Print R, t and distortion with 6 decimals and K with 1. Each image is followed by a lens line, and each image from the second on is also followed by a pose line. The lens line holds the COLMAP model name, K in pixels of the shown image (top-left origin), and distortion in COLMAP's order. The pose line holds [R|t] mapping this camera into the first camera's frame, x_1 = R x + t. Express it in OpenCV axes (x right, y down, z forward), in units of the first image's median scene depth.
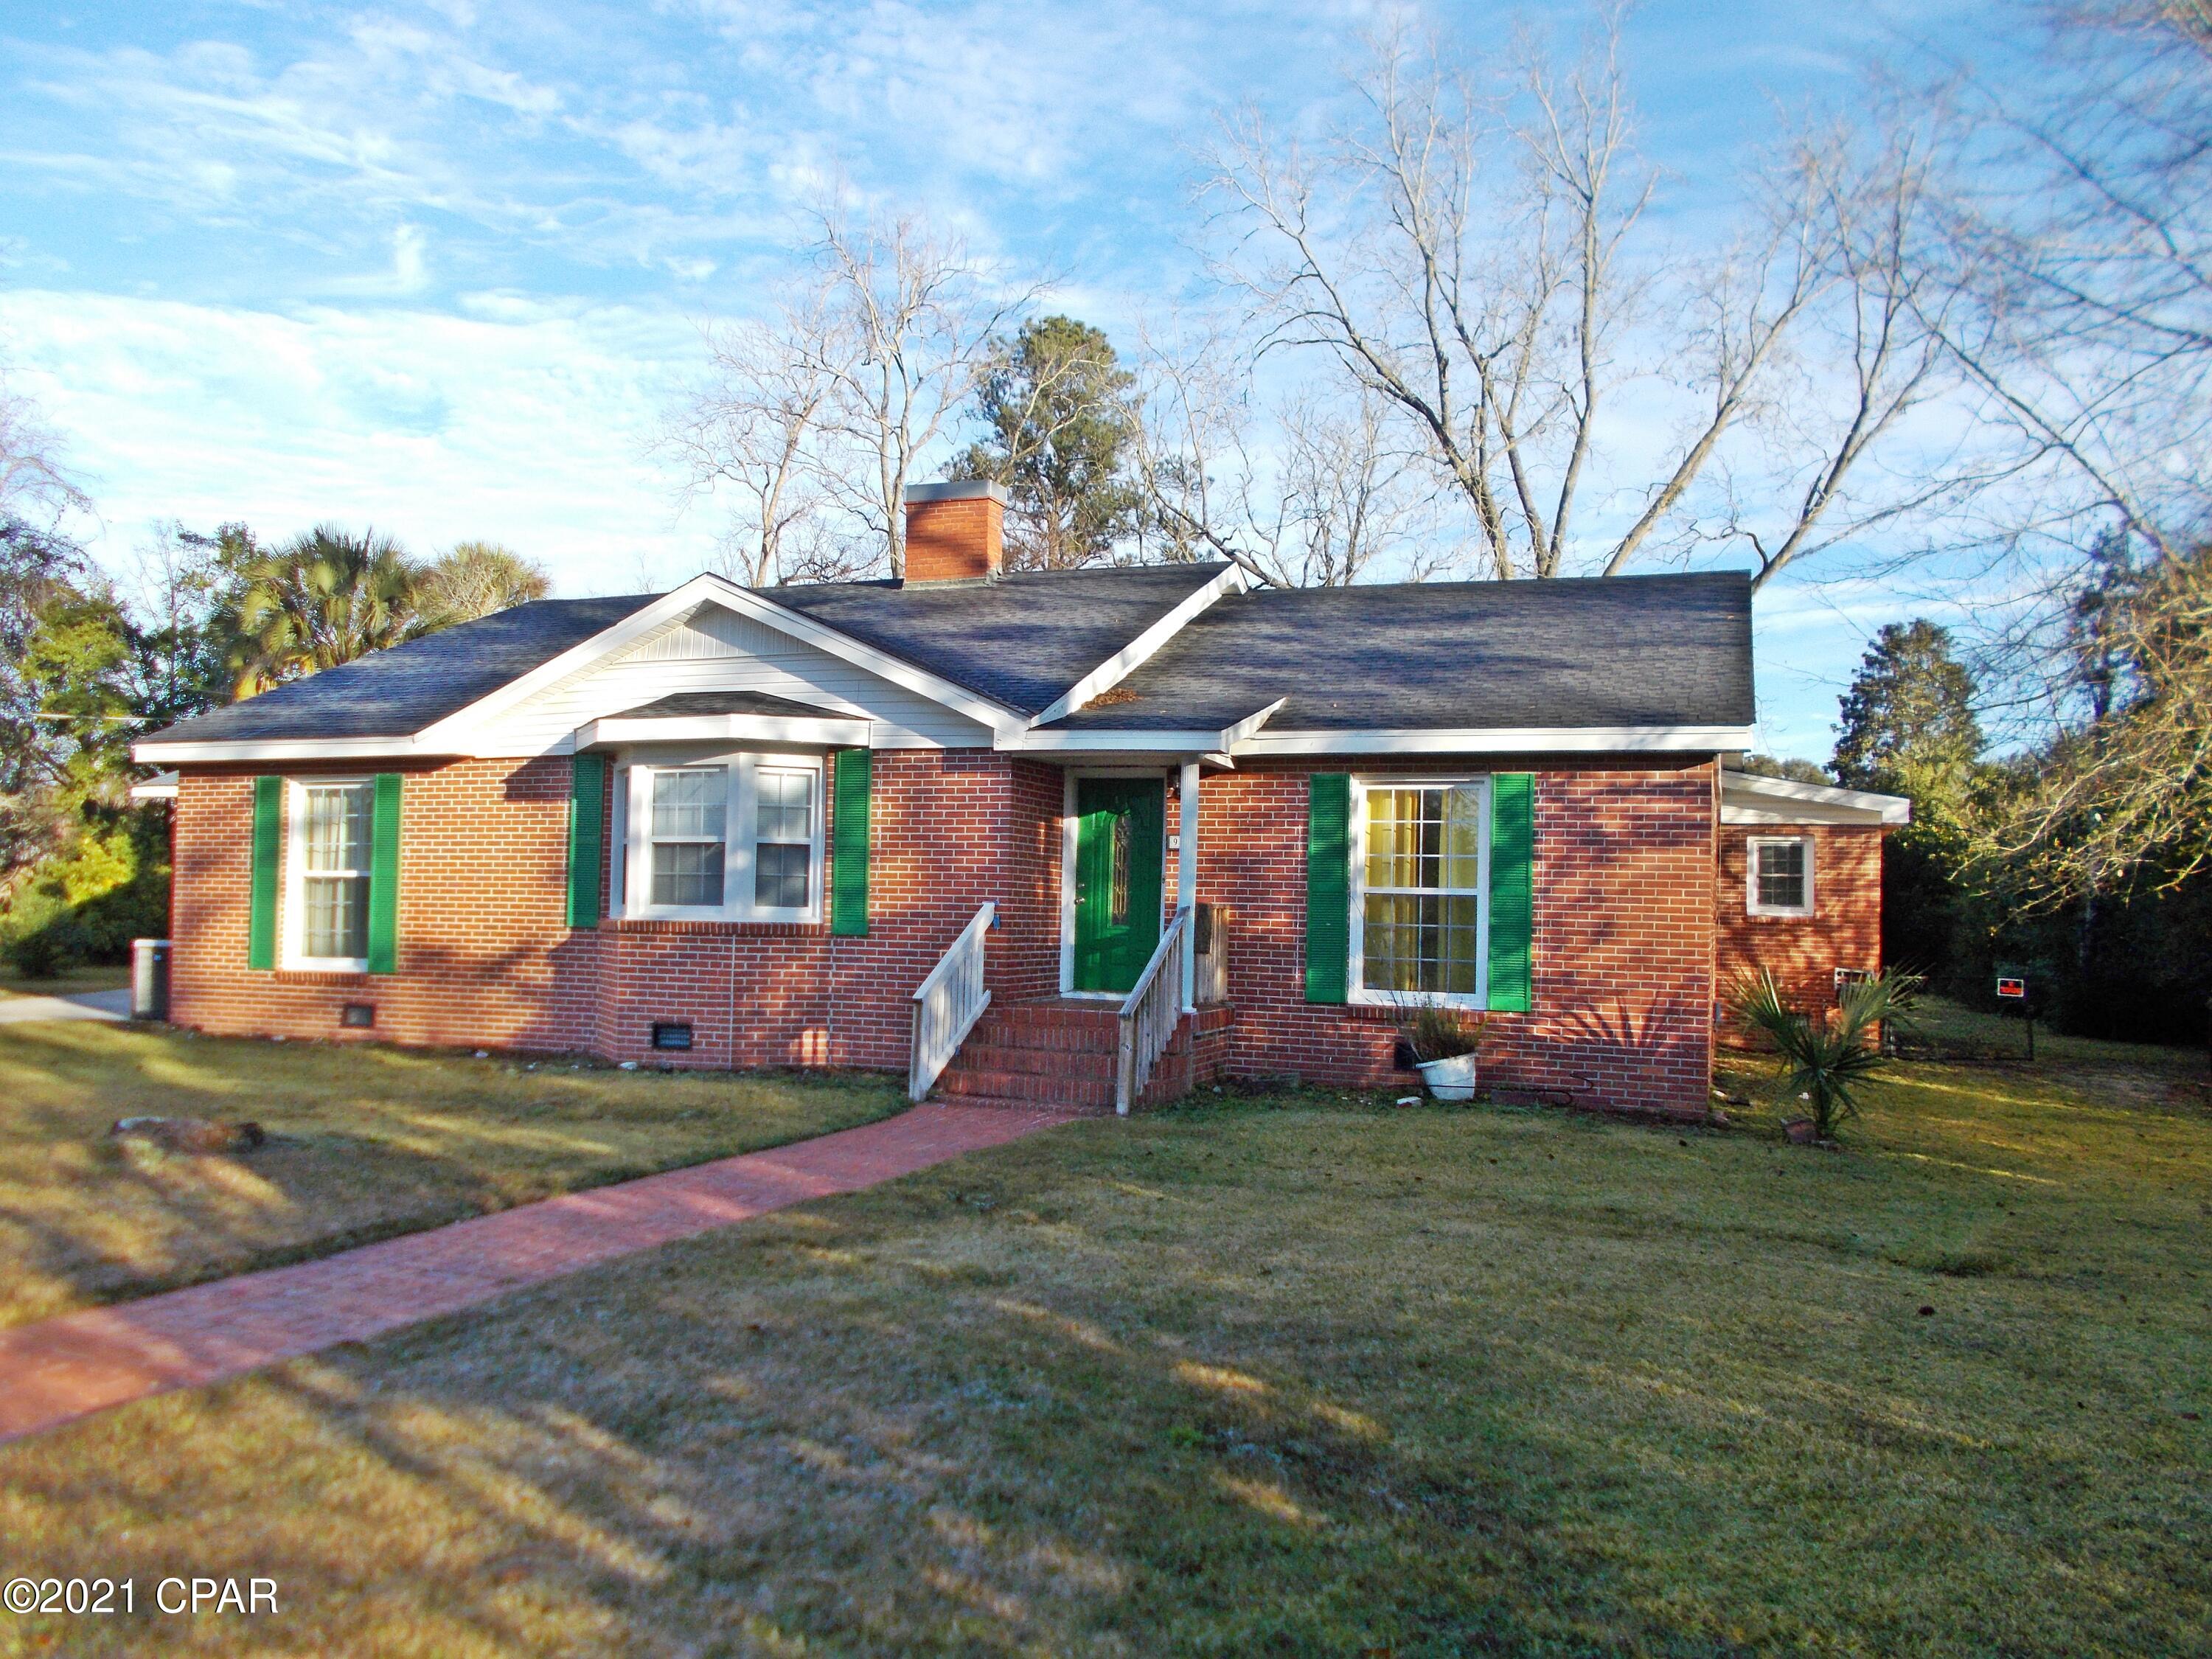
lens RADIAL K [[1687.8, 0, 1095.2], [0, 1687.8, 832.7], [0, 0, 1]] dist [0.000361, 0.021541]
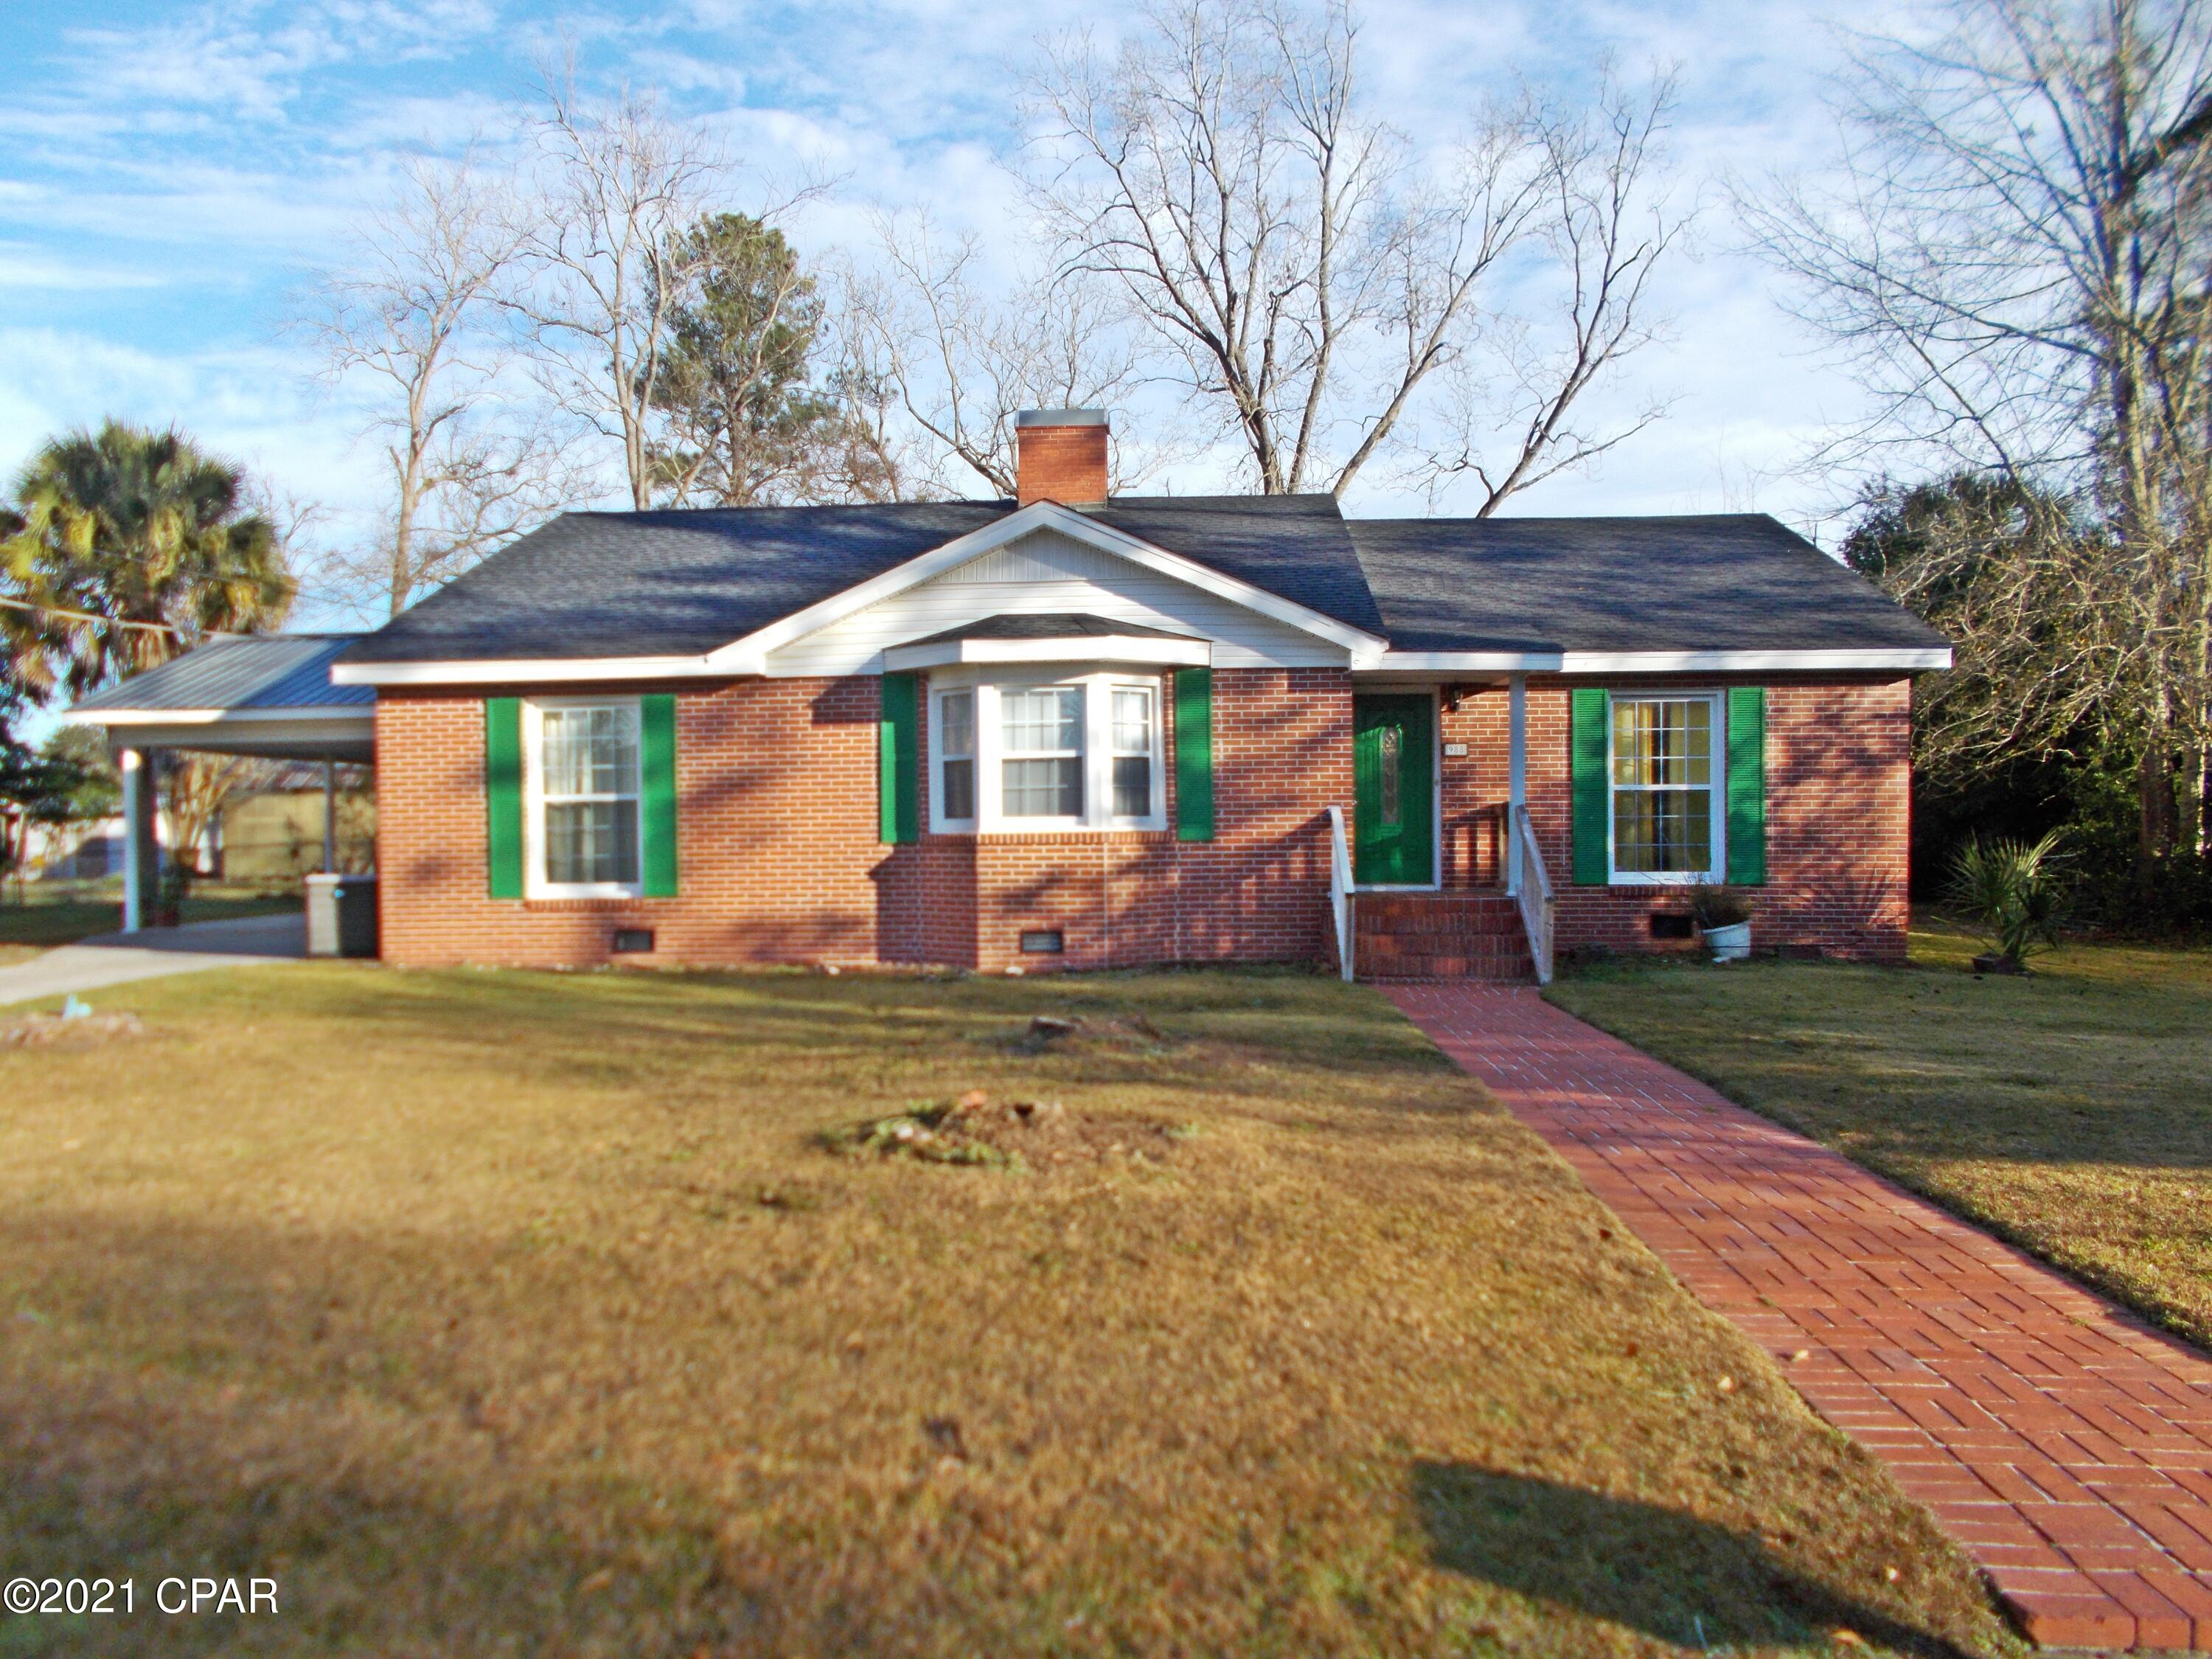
lens RADIAL K [[1687.8, 0, 1096.4], [0, 1687.8, 831.1], [0, 0, 1]] dist [0.000361, 0.021541]
pose [[0.958566, -0.031164, 0.283162, -0.490404], [0.016554, 0.998412, 0.053843, -0.004692], [-0.284390, -0.046925, 0.957559, -0.020981]]
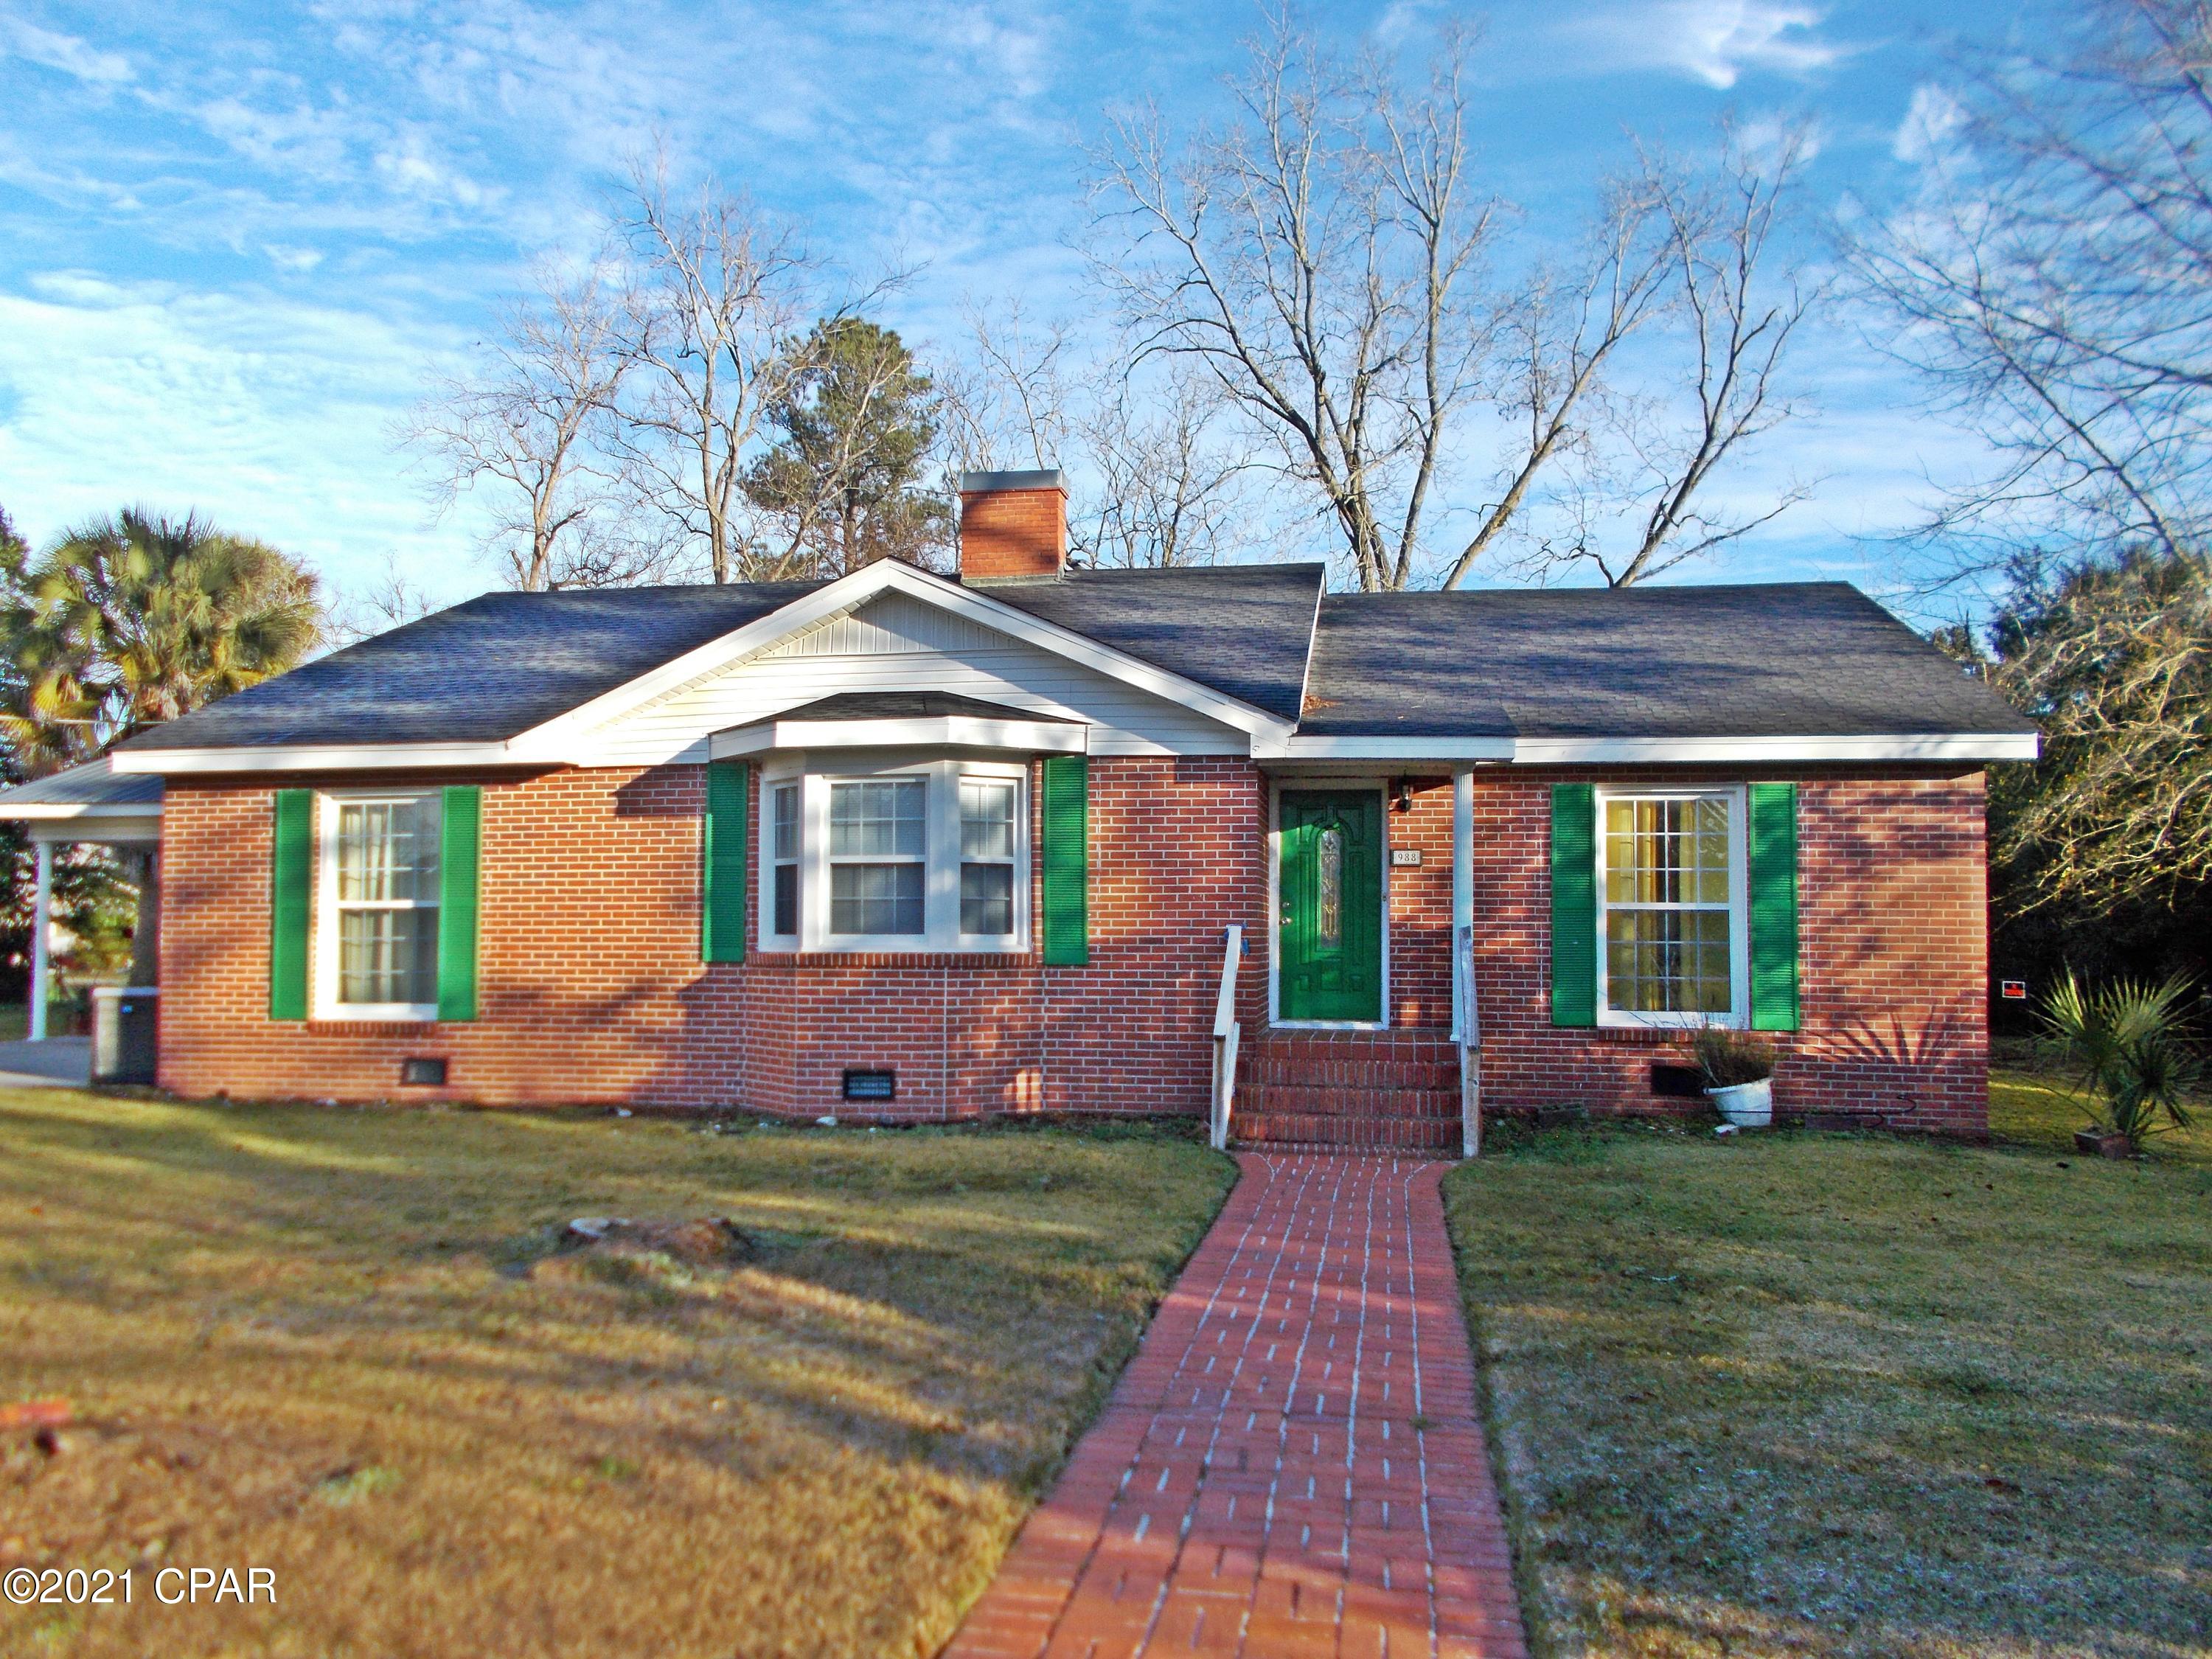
lens RADIAL K [[1687.8, 0, 1097.7], [0, 1687.8, 832.7], [0, 0, 1]] dist [0.000361, 0.021541]
pose [[0.983629, -0.006555, 0.180084, -0.276060], [0.008390, 0.999920, -0.009432, -0.000626], [-0.180008, 0.010789, 0.983606, 0.112492]]
